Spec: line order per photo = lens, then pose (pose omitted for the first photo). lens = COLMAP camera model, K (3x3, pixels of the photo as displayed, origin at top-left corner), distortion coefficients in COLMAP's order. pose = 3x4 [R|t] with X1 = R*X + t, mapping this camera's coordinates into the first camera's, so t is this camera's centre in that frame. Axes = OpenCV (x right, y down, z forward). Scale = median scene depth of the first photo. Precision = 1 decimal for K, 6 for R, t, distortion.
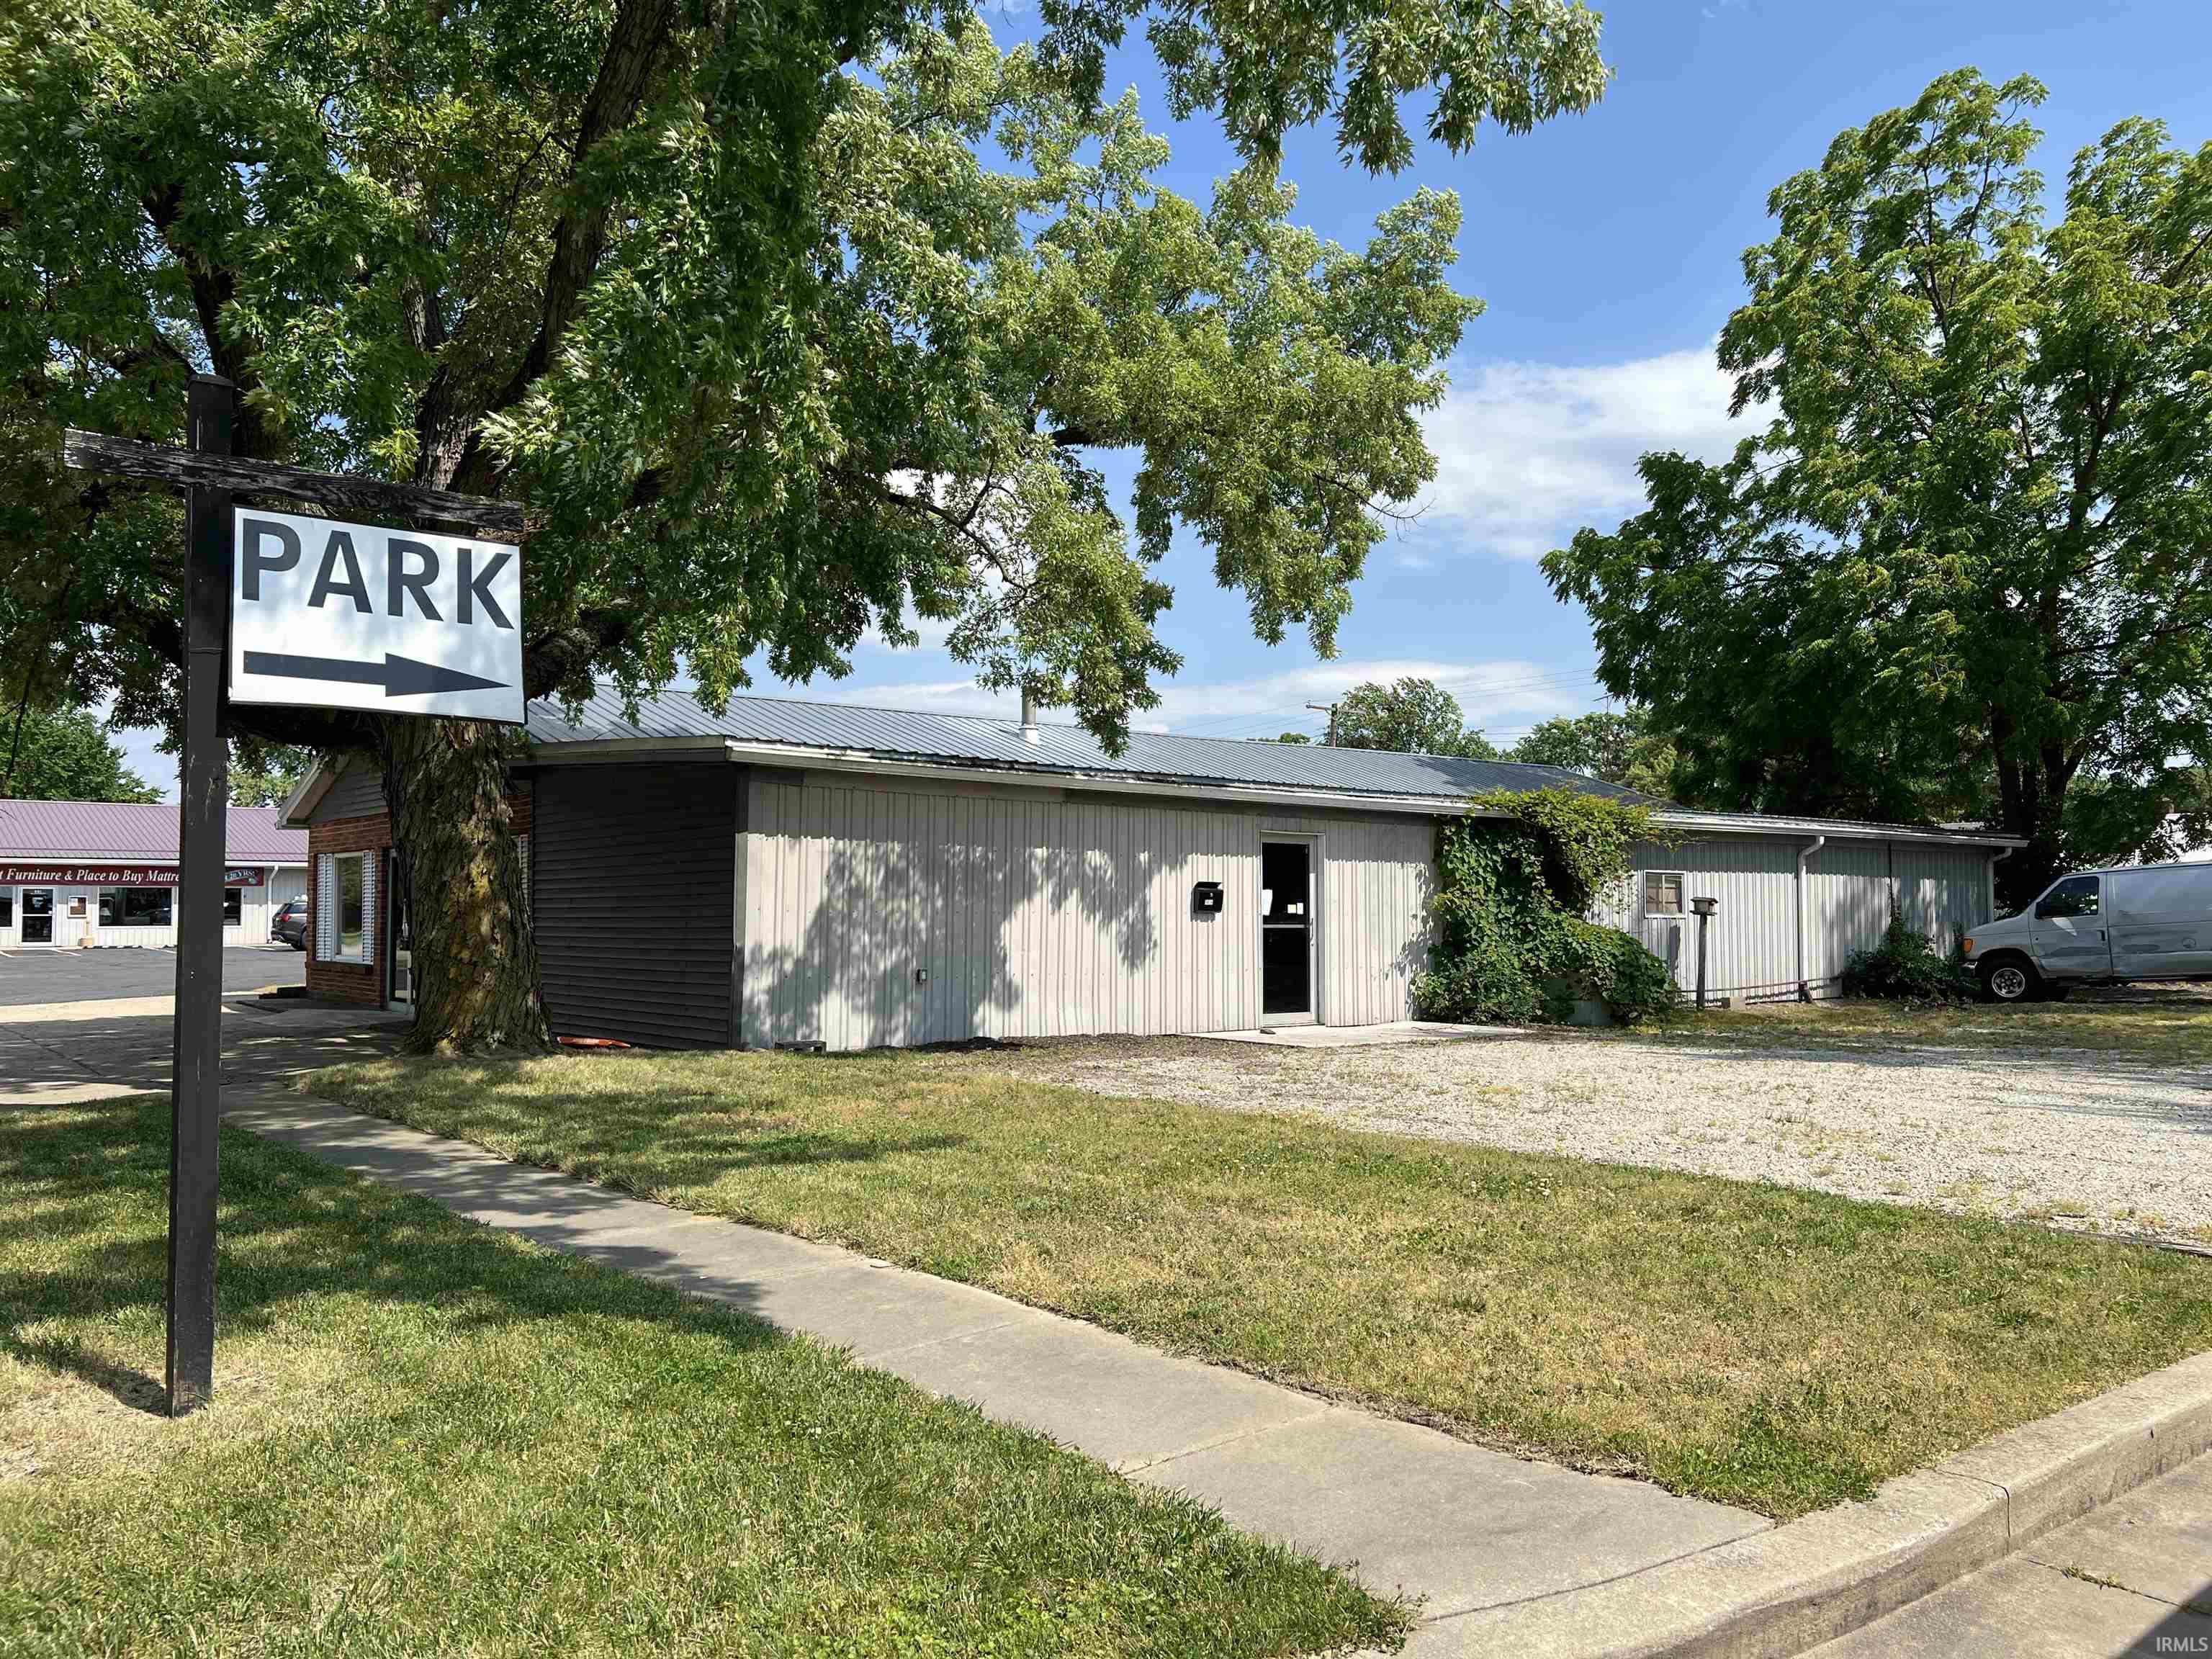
lens RADIAL K [[1645.9, 0, 1109.4], [0, 1645.9, 847.4], [0, 0, 1]] dist [0.123275, -0.160953]
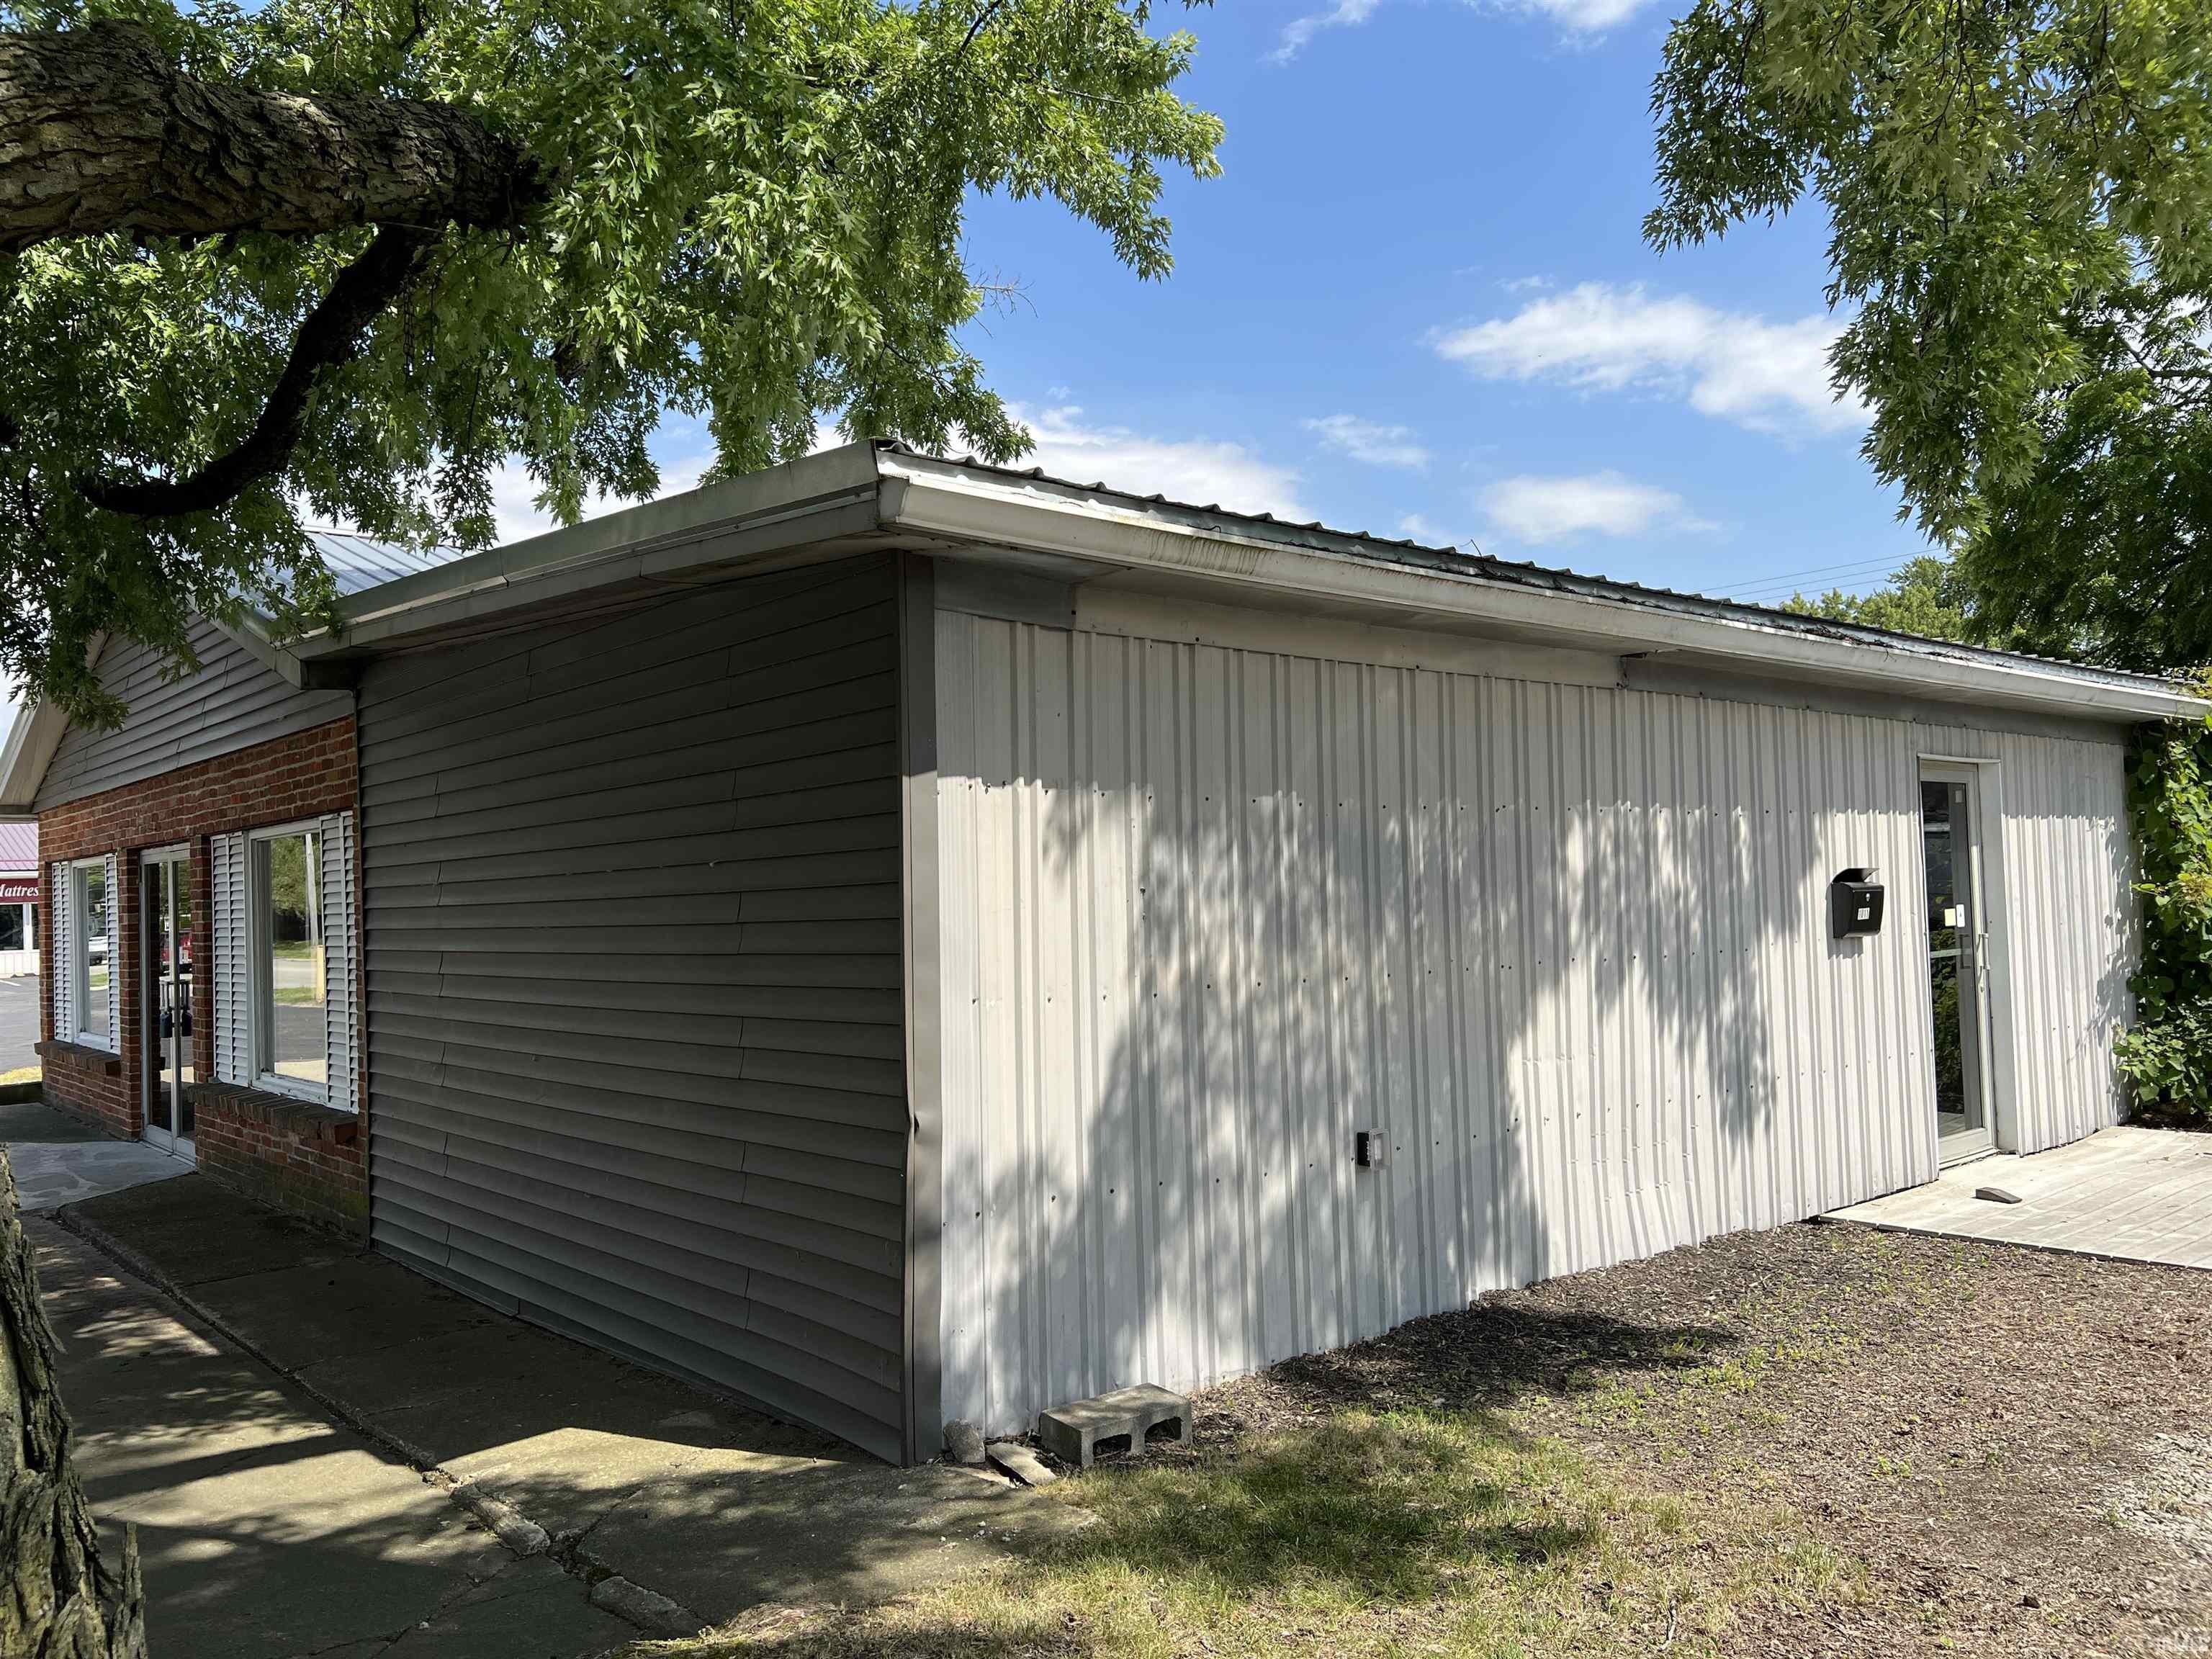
lens RADIAL K [[1645.9, 0, 1109.4], [0, 1645.9, 847.4], [0, 0, 1]] dist [0.123275, -0.160953]
pose [[0.998655, -0.031316, 0.041316, -0.157309], [0.030781, 0.999435, 0.013519, 0.002816], [-0.041716, -0.012229, 0.999055, 0.537194]]
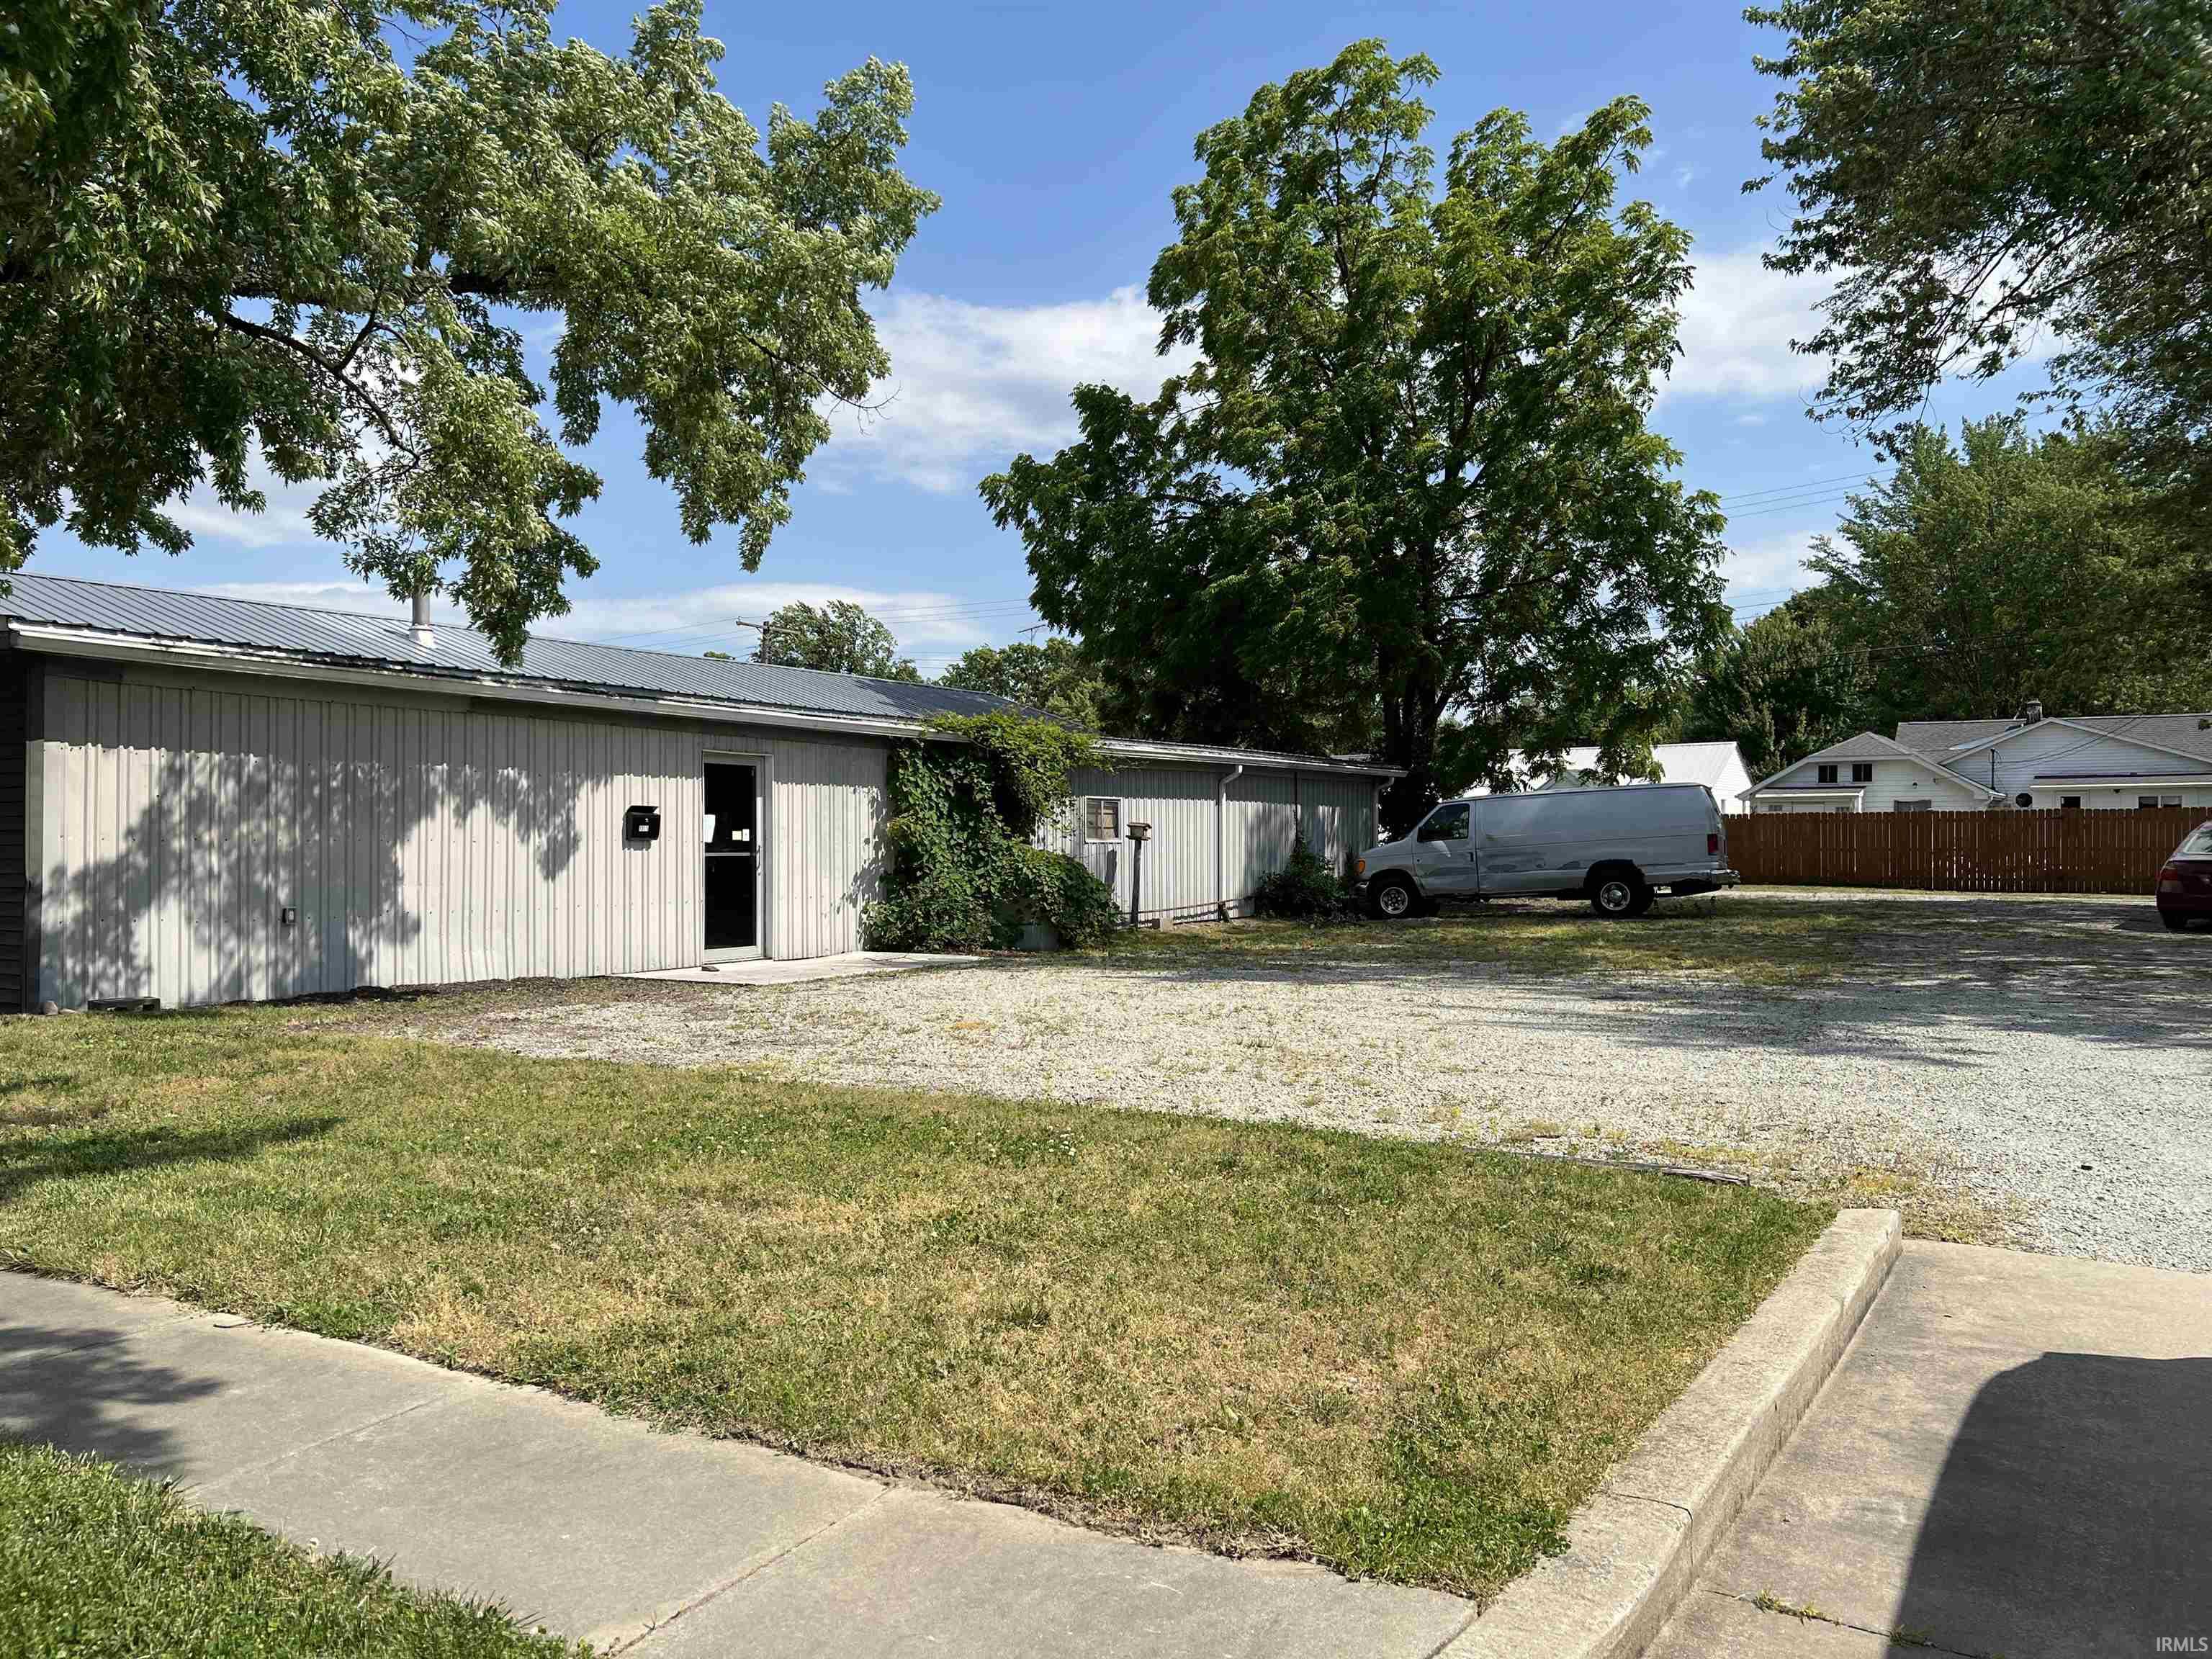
lens RADIAL K [[1654.8, 0, 1105.4], [0, 1654.8, 861.9], [0, 0, 1]] dist [0.059537, -0.064350]
pose [[0.942463, -0.007460, 0.334227, -0.005654], [-0.010558, 0.998588, 0.052061, 0.001430], [-0.334143, -0.052595, 0.941054, 0.054751]]
